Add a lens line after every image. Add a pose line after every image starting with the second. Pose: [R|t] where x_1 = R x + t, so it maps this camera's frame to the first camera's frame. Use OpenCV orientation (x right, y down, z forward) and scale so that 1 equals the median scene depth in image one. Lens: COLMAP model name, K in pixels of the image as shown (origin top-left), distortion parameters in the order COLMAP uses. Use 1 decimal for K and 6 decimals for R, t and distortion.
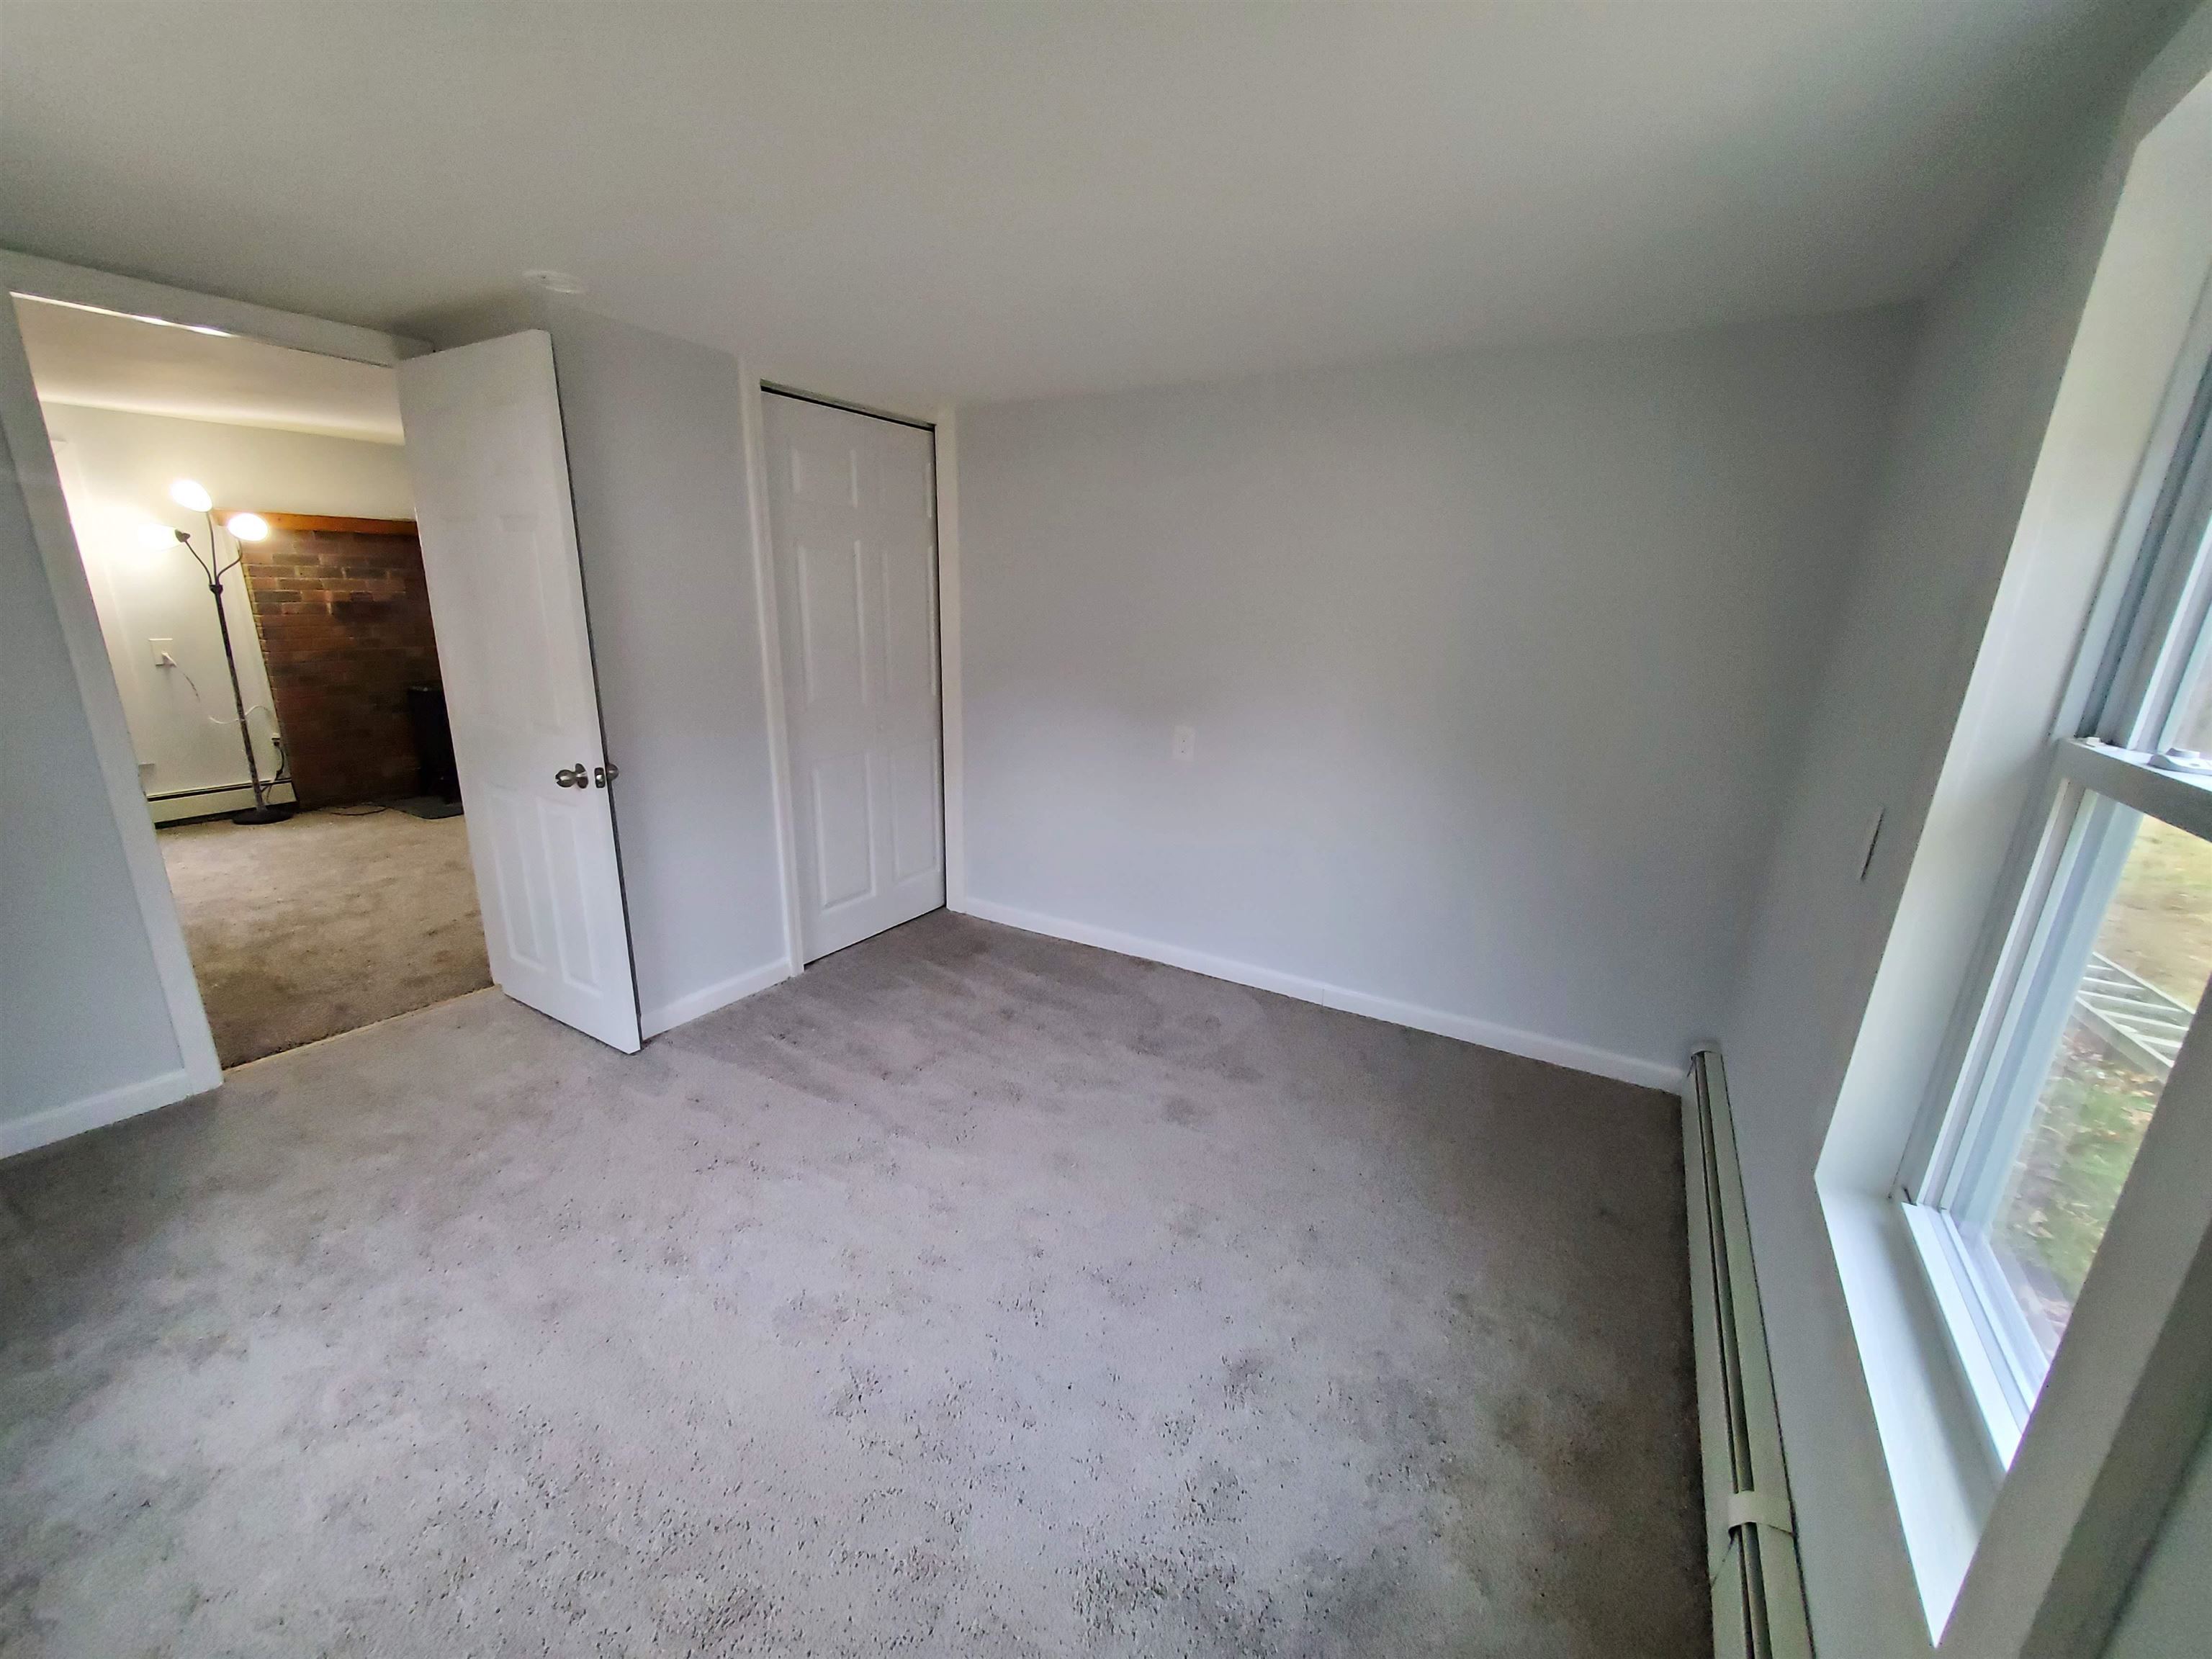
lens RADIAL K [[879.5, 0, 1101.9], [0, 879.5, 837.1], [0, 0, 1]] dist [-0.001134, -0.000950]
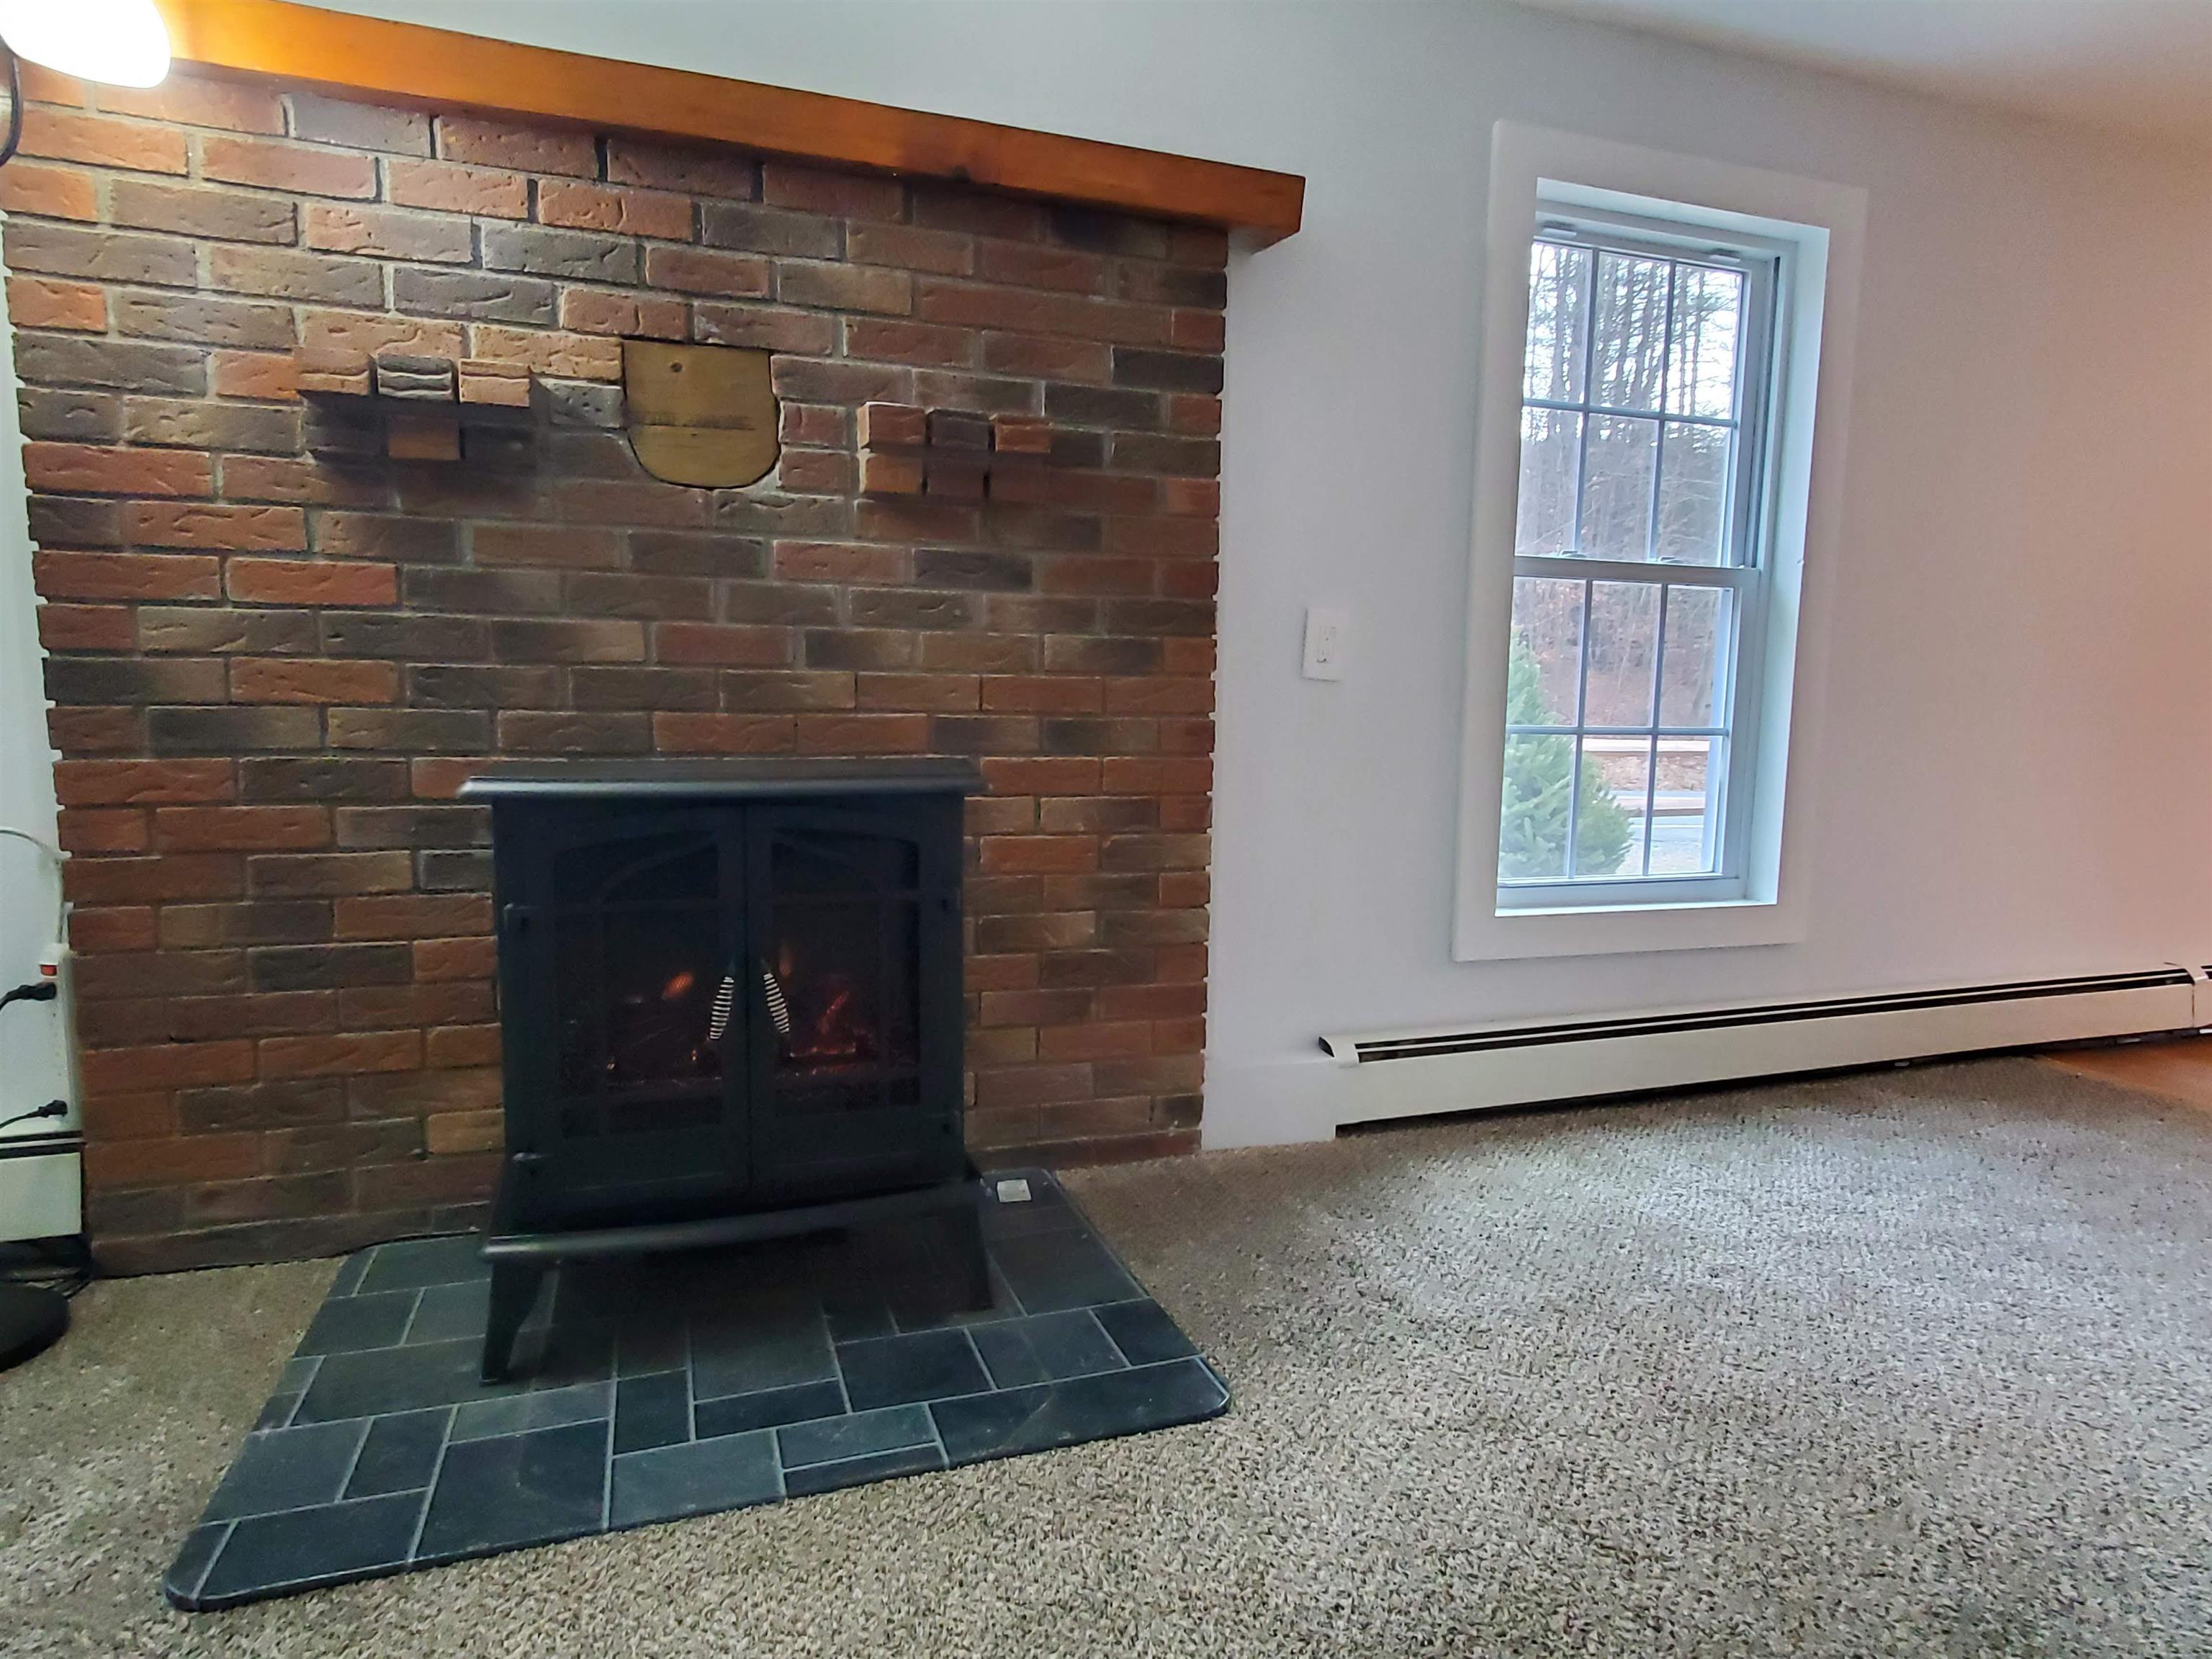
lens RADIAL K [[879.5, 0, 1101.7], [0, 879.5, 823.5], [0, 0, 1]] dist [-0.001134, -0.000950]
pose [[0.709224, 0.044983, -0.703547, -0.549163], [-0.180556, 0.976267, -0.119592, -0.165750], [0.681470, 0.211847, 0.700514, 0.977567]]
